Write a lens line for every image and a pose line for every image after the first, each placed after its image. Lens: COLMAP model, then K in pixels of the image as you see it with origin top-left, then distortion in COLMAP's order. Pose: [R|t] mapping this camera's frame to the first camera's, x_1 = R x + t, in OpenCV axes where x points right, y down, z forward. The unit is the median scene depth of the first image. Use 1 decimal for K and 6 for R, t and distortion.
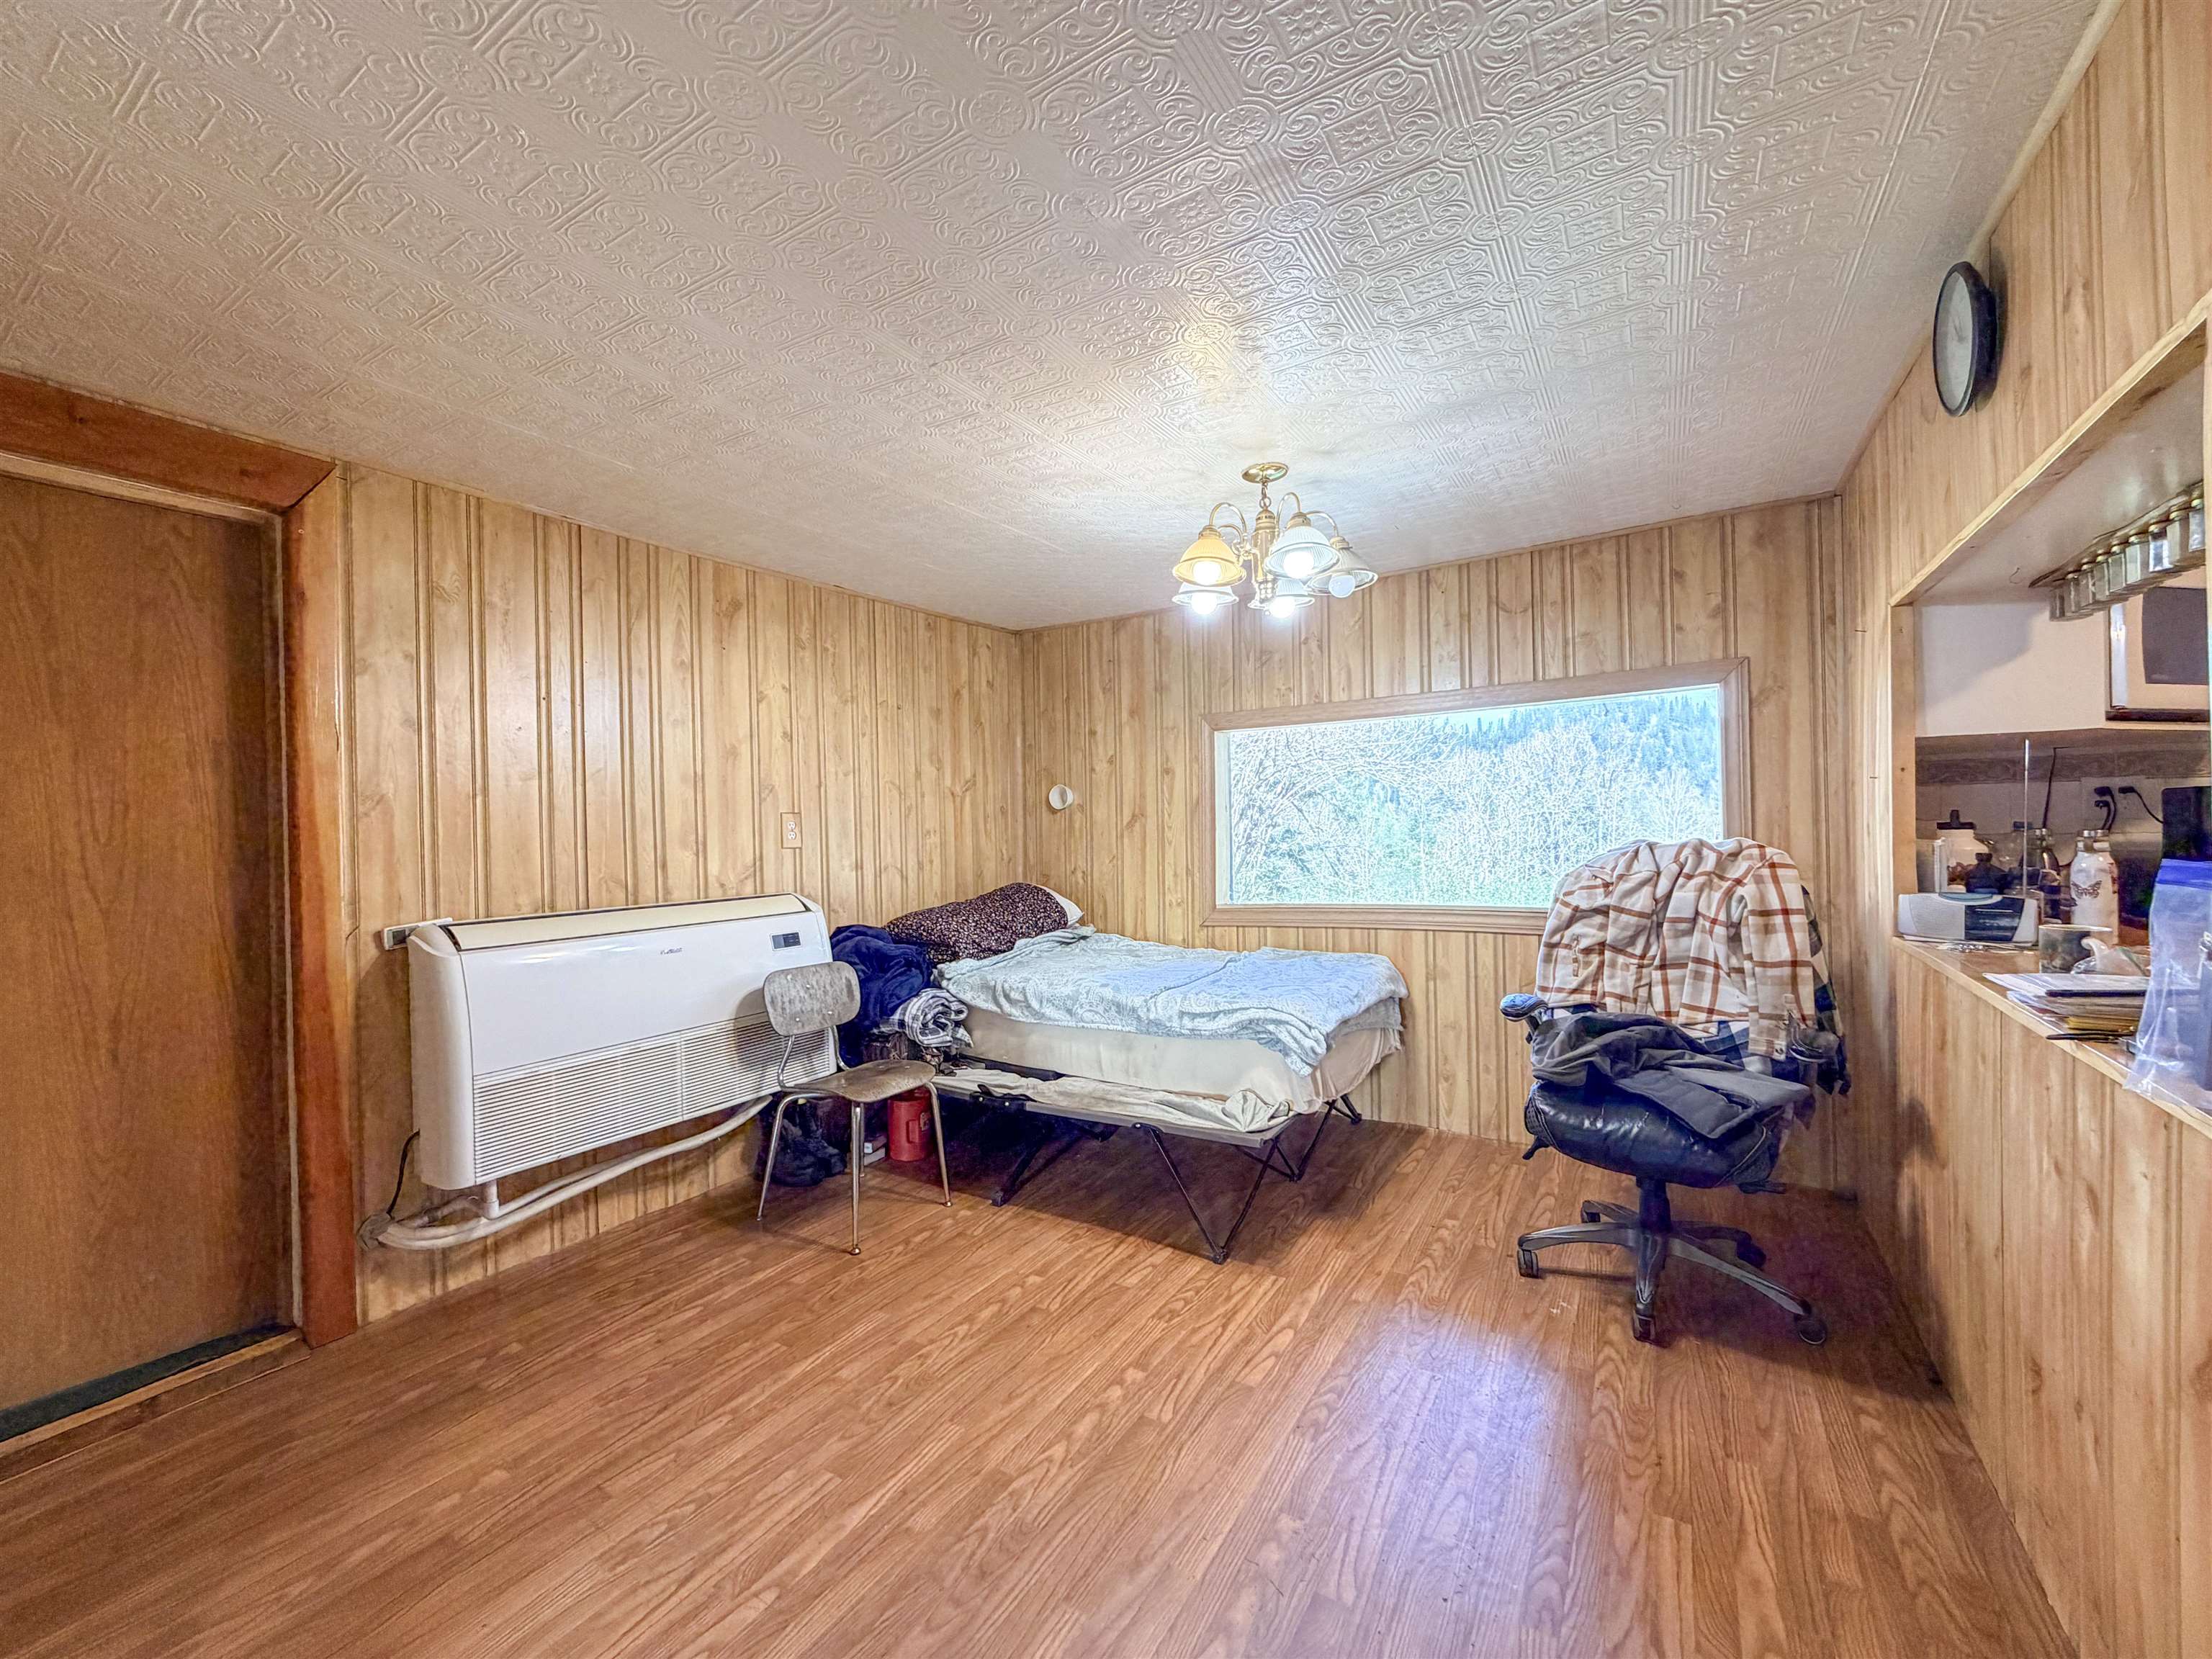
lens RADIAL K [[883.2, 0, 1098.9], [0, 883.2, 839.0], [0, 0, 1]] dist [0.002883, -0.000110]
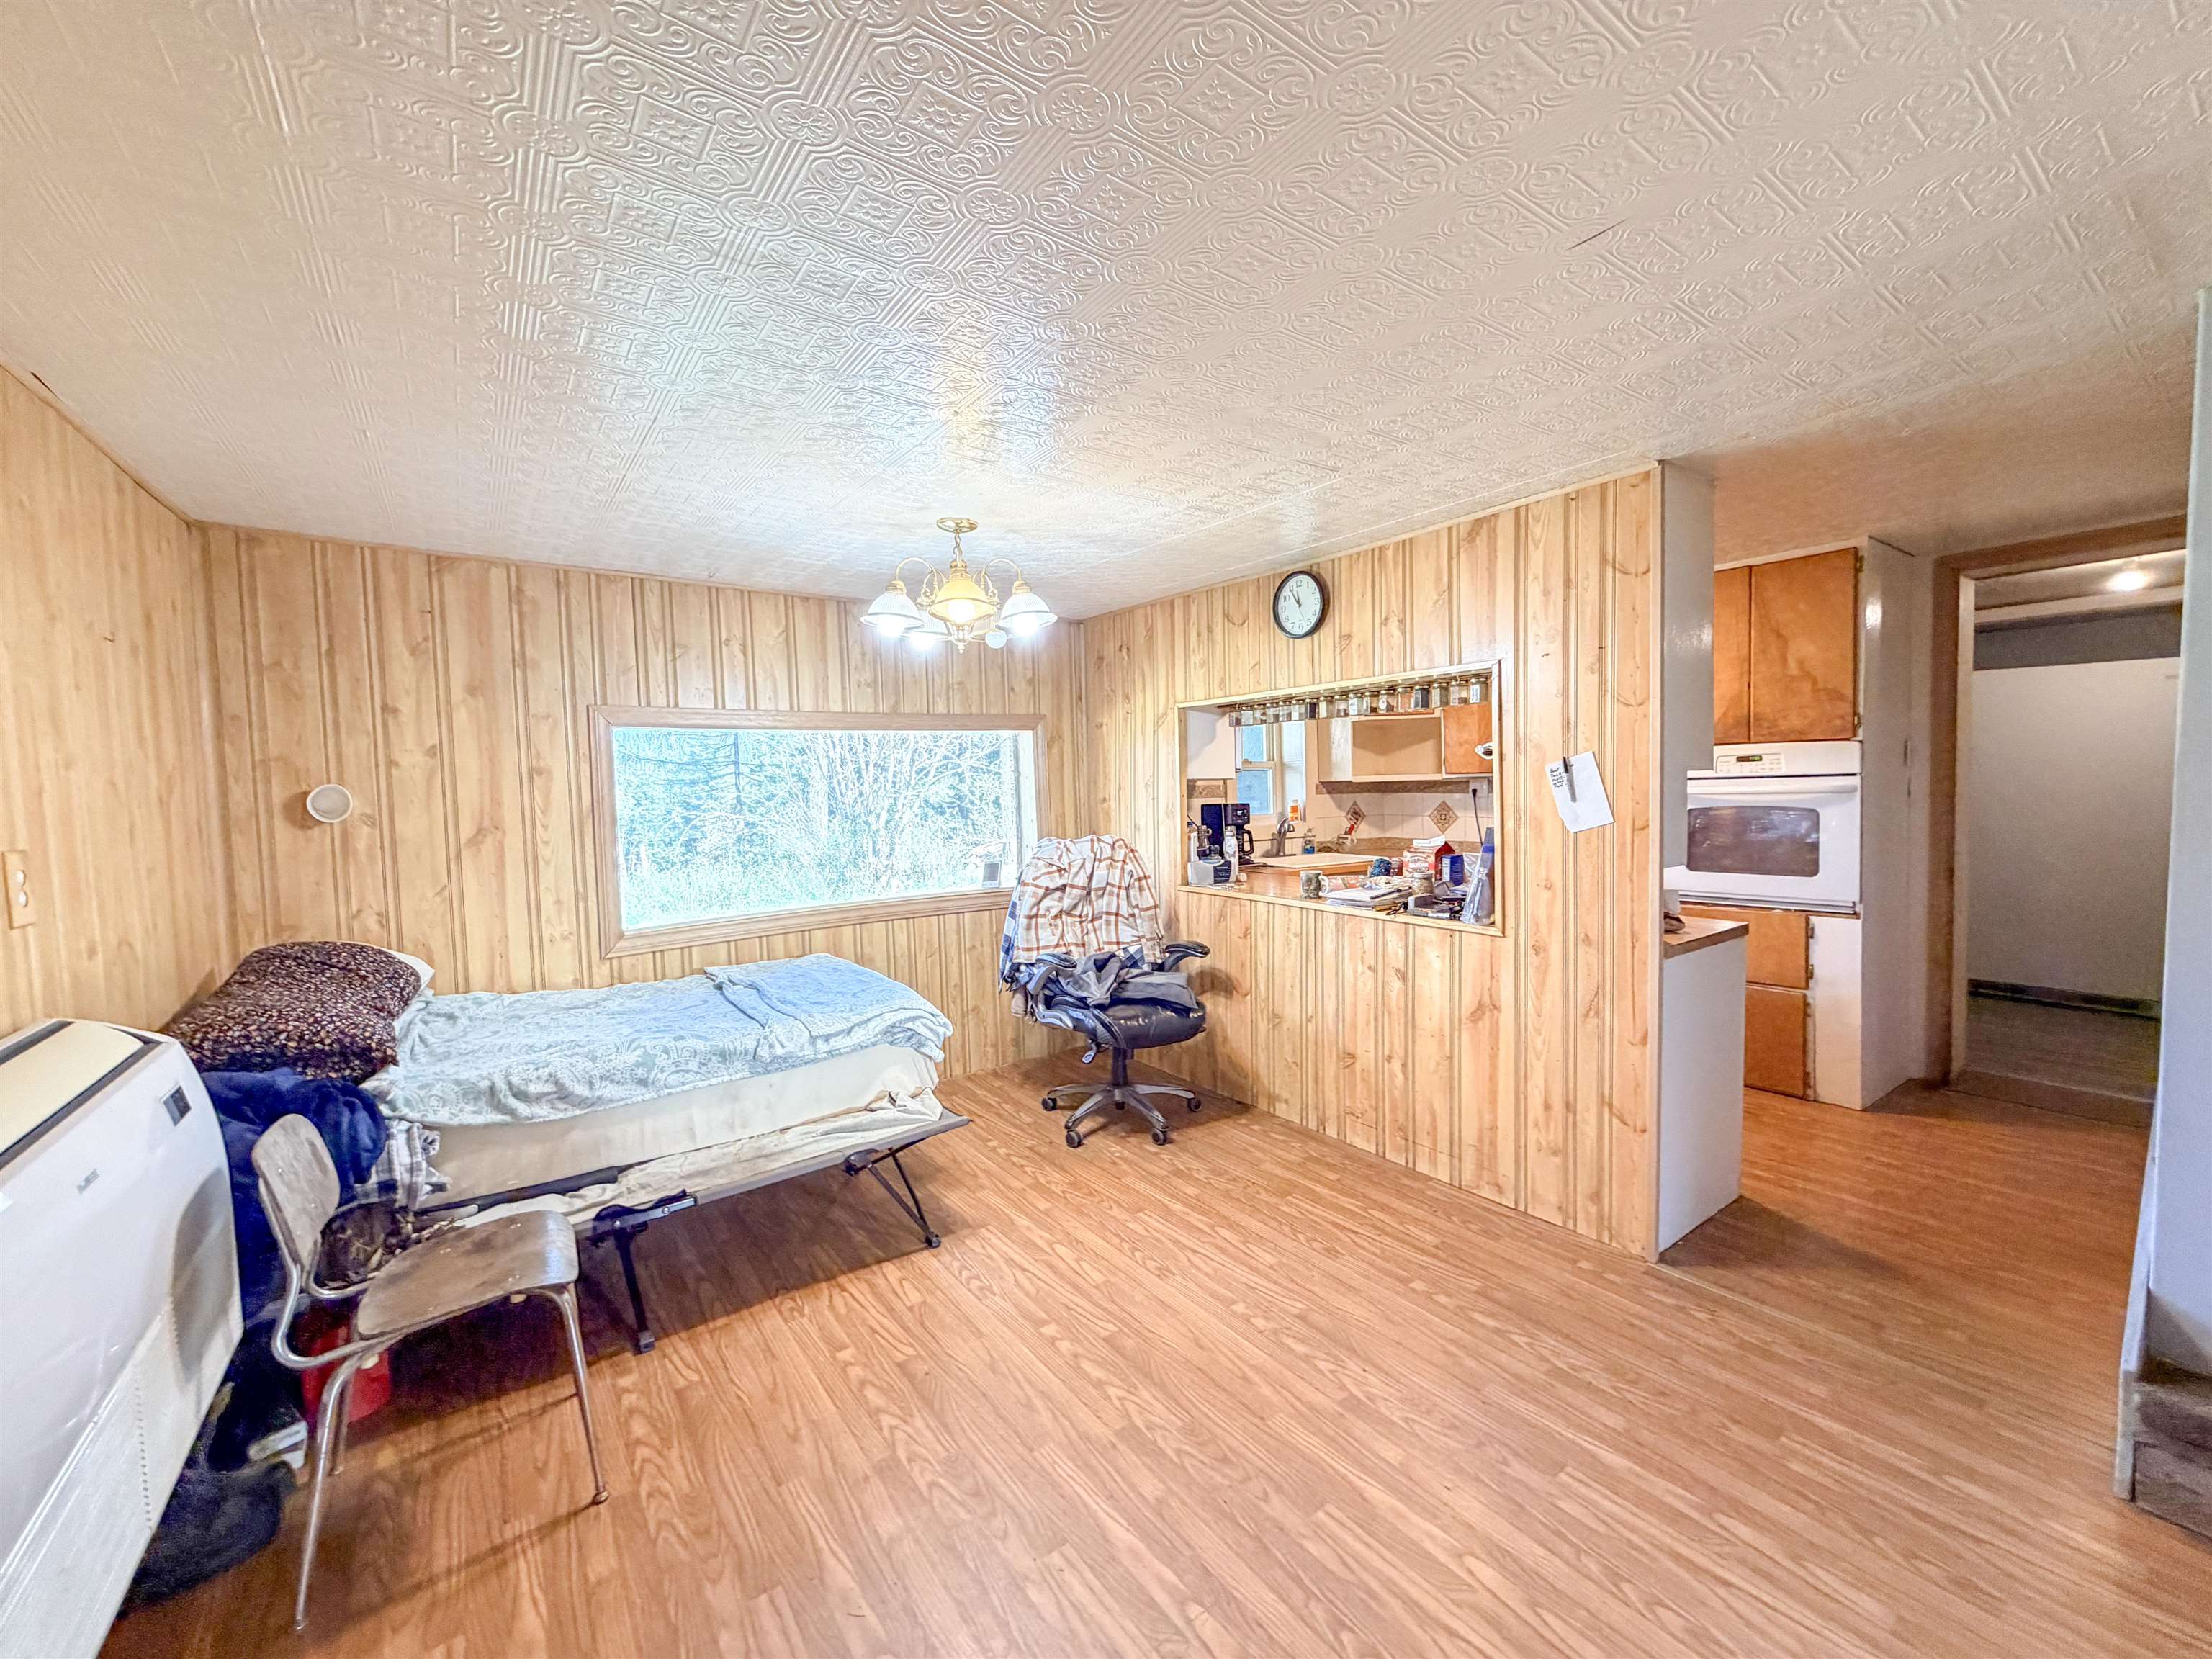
lens RADIAL K [[883.2, 0, 1098.9], [0, 883.2, 839.0], [0, 0, 1]] dist [0.002883, -0.000110]
pose [[0.376557, -0.042696, 0.925409, -0.704902], [0.028056, 0.999005, 0.034675, -0.045376], [-0.925968, 0.012906, 0.377381, 0.369912]]
